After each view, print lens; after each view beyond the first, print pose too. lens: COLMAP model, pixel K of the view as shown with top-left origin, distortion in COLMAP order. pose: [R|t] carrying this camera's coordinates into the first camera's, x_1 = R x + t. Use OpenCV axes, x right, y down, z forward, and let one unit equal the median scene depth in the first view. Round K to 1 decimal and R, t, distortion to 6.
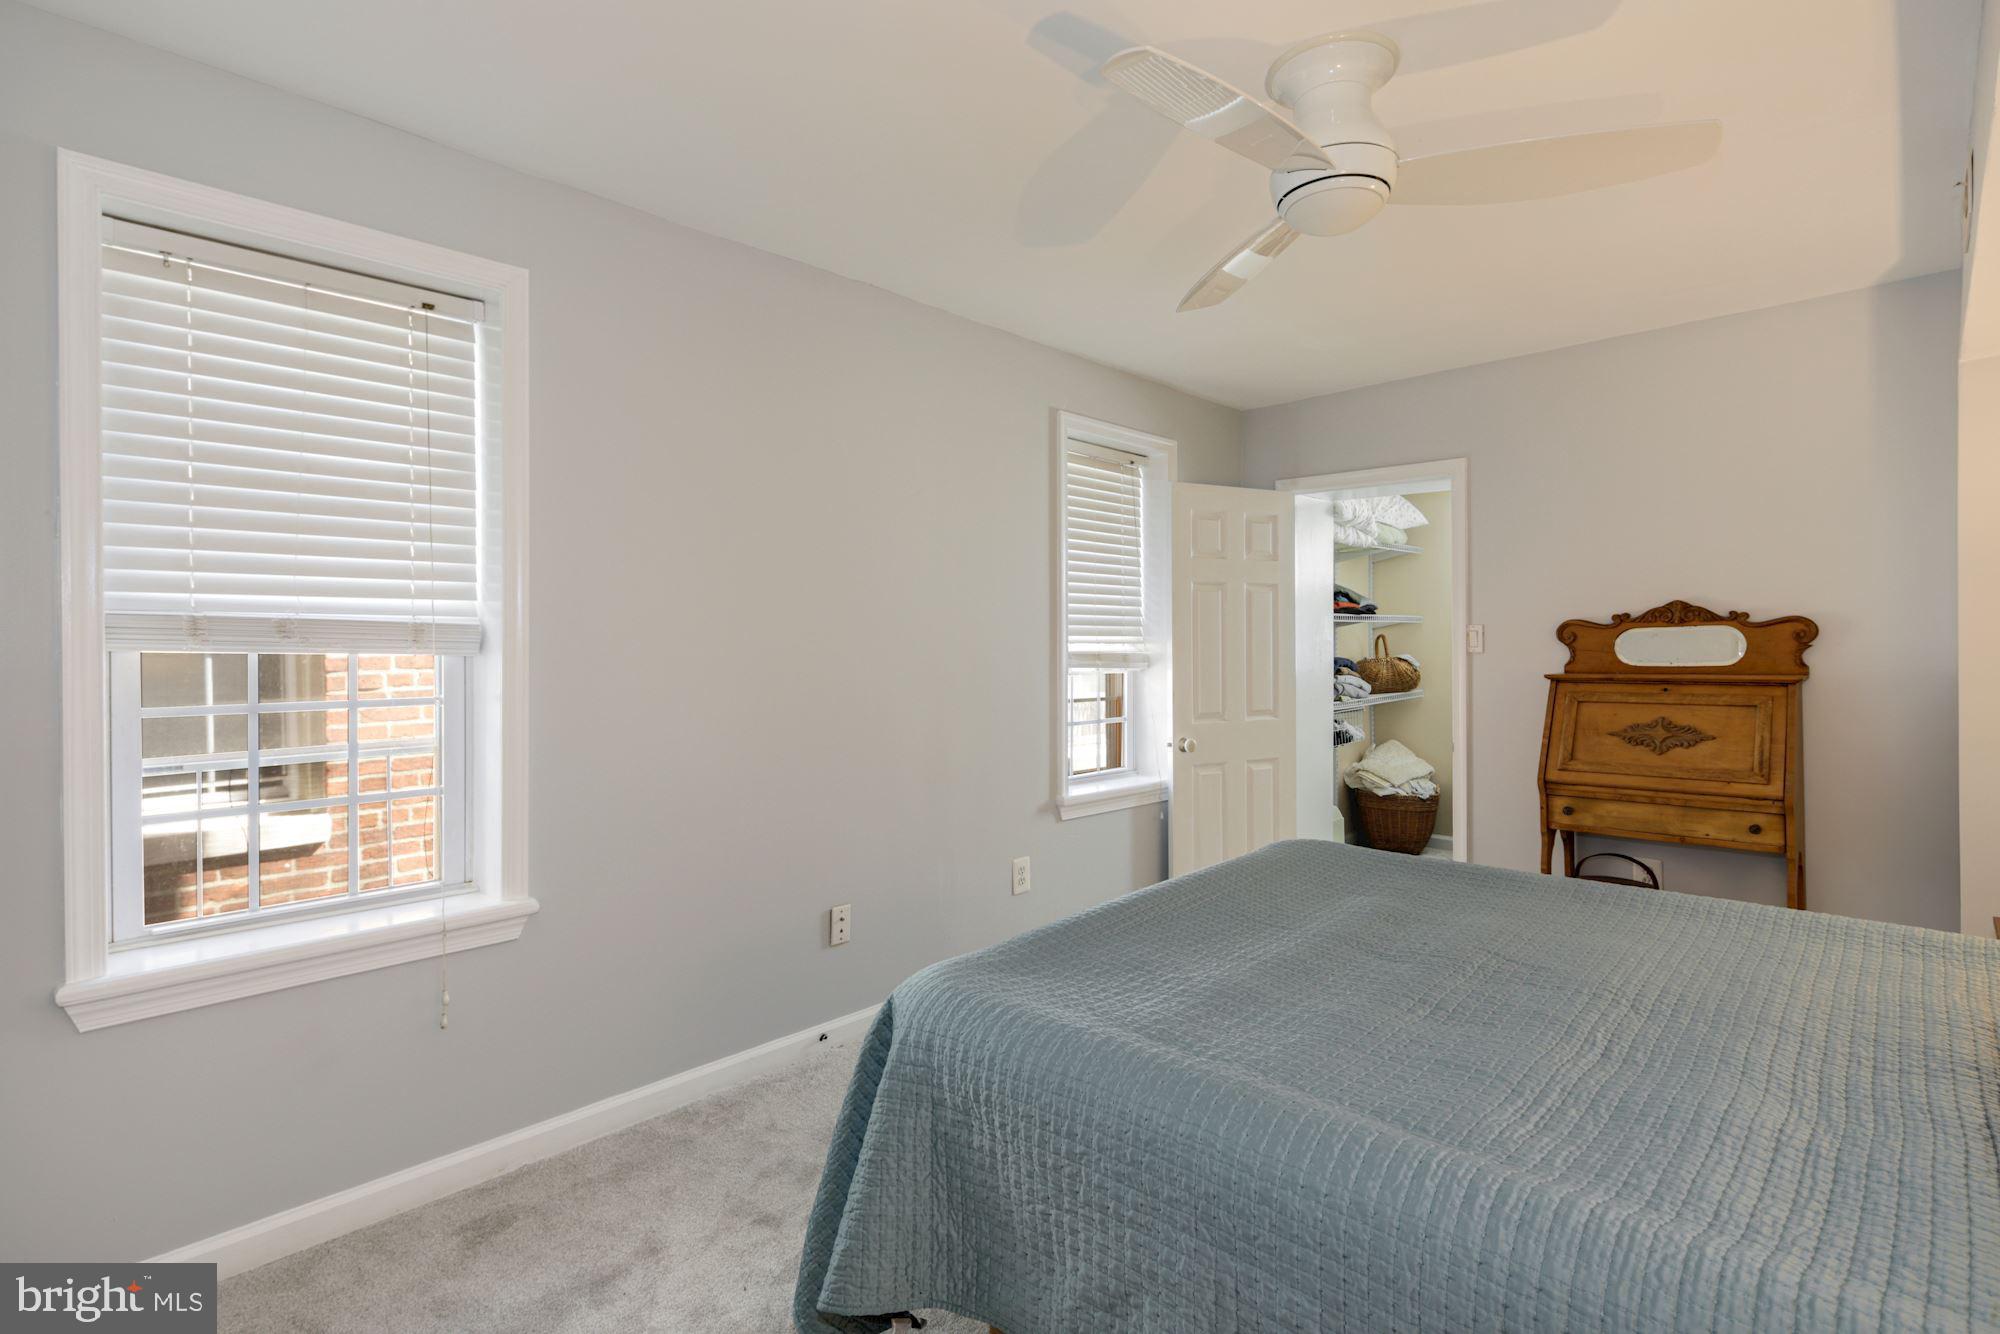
lens RADIAL K [[989.4, 0, 998.3], [0, 989.4, 643.8], [0, 0, 1]] dist [-0.001670, -0.000506]
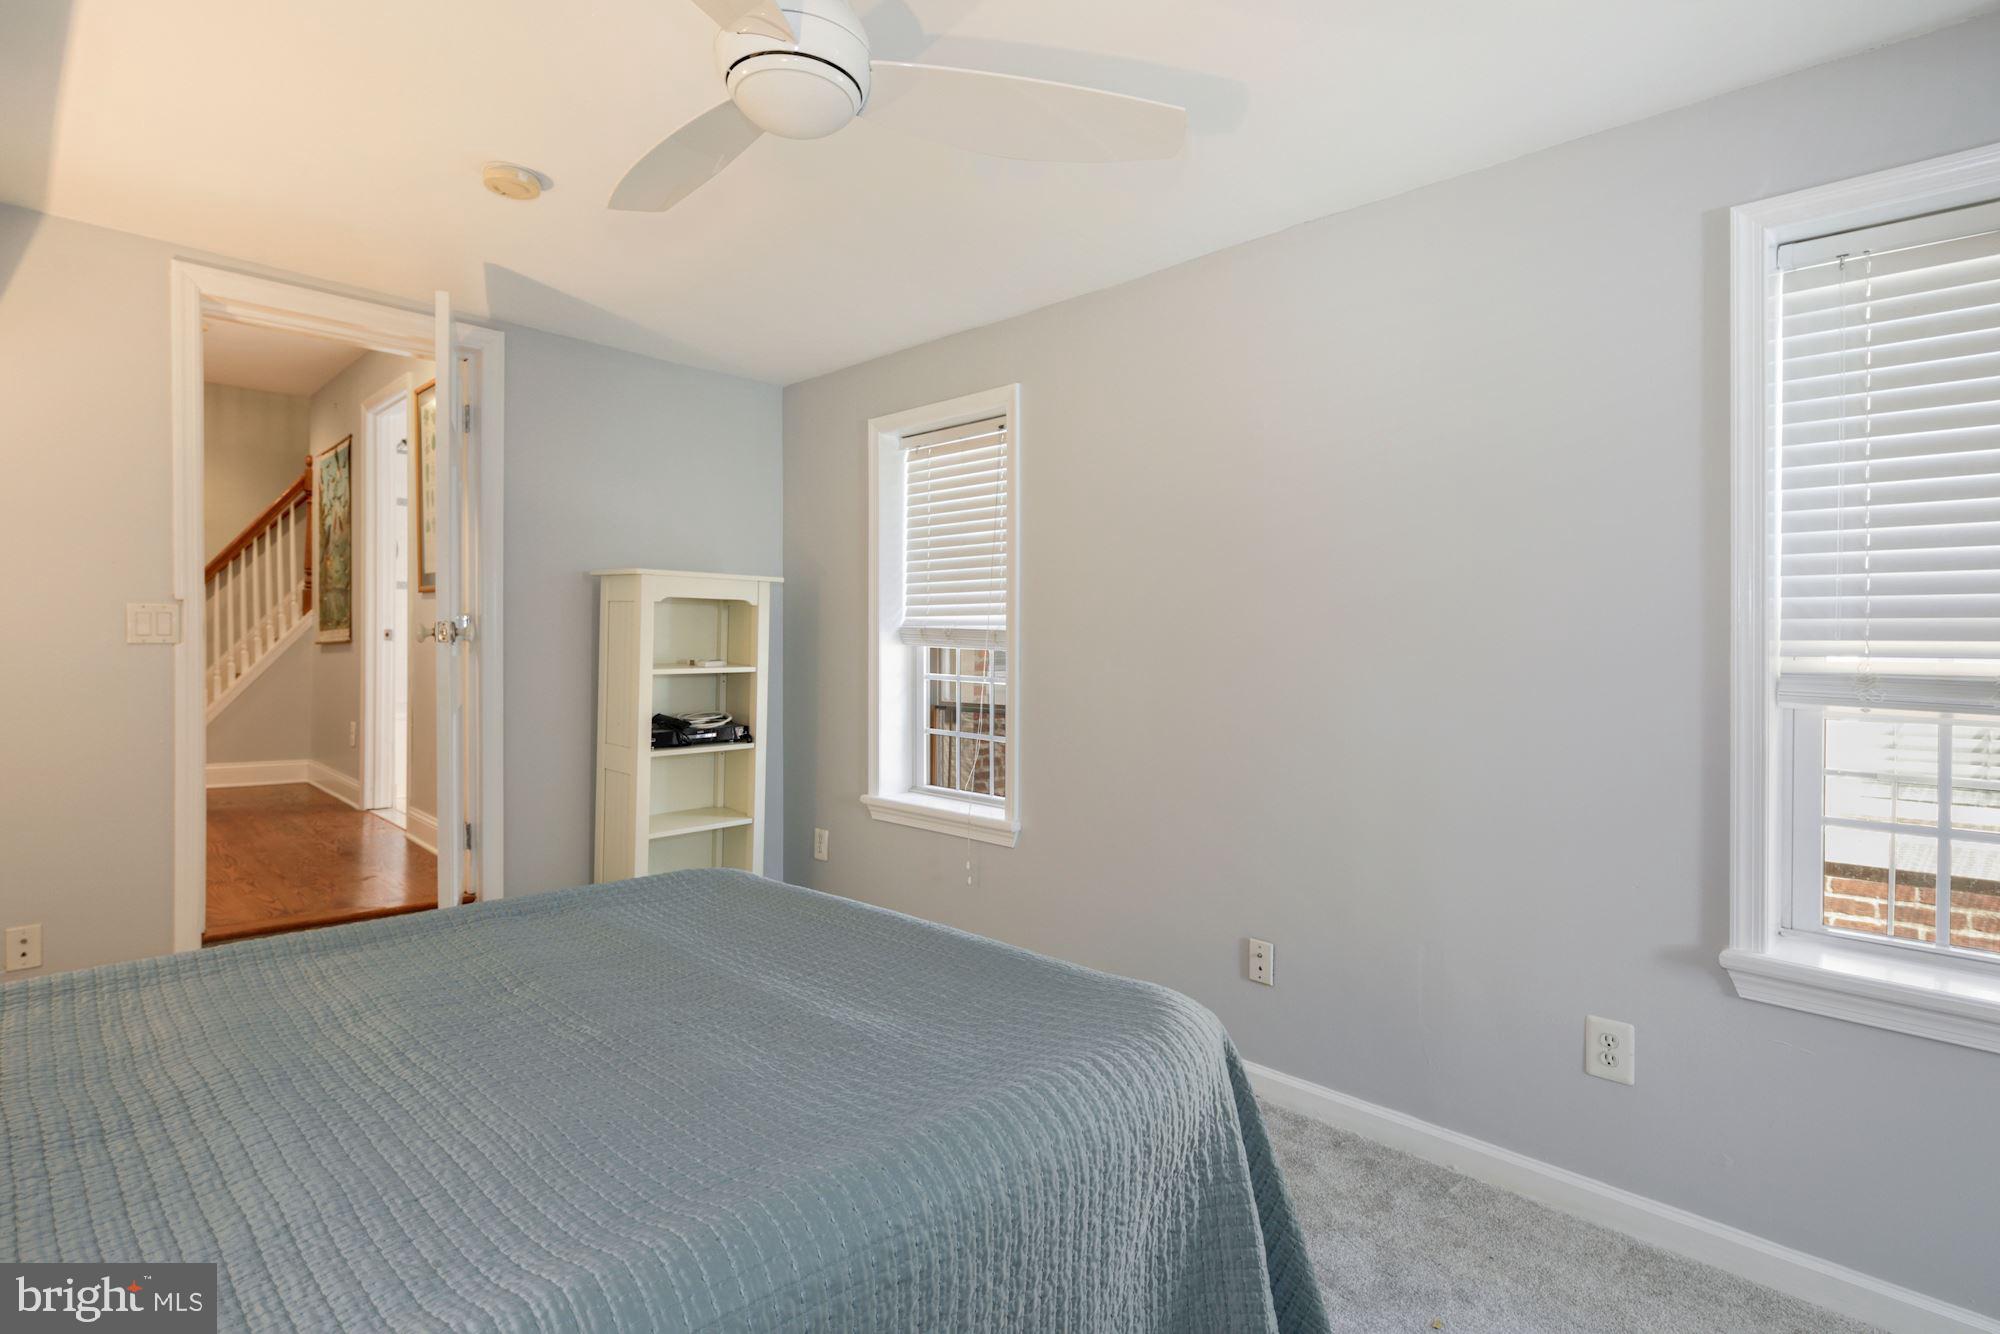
lens RADIAL K [[989.4, 0, 998.3], [0, 989.4, 643.8], [0, 0, 1]] dist [-0.001670, -0.000506]
pose [[-0.037122, 0.007041, -0.999286, 0.748448], [-0.005316, 0.999960, 0.007243, -0.007969], [0.999297, 0.005581, -0.037083, 0.804559]]
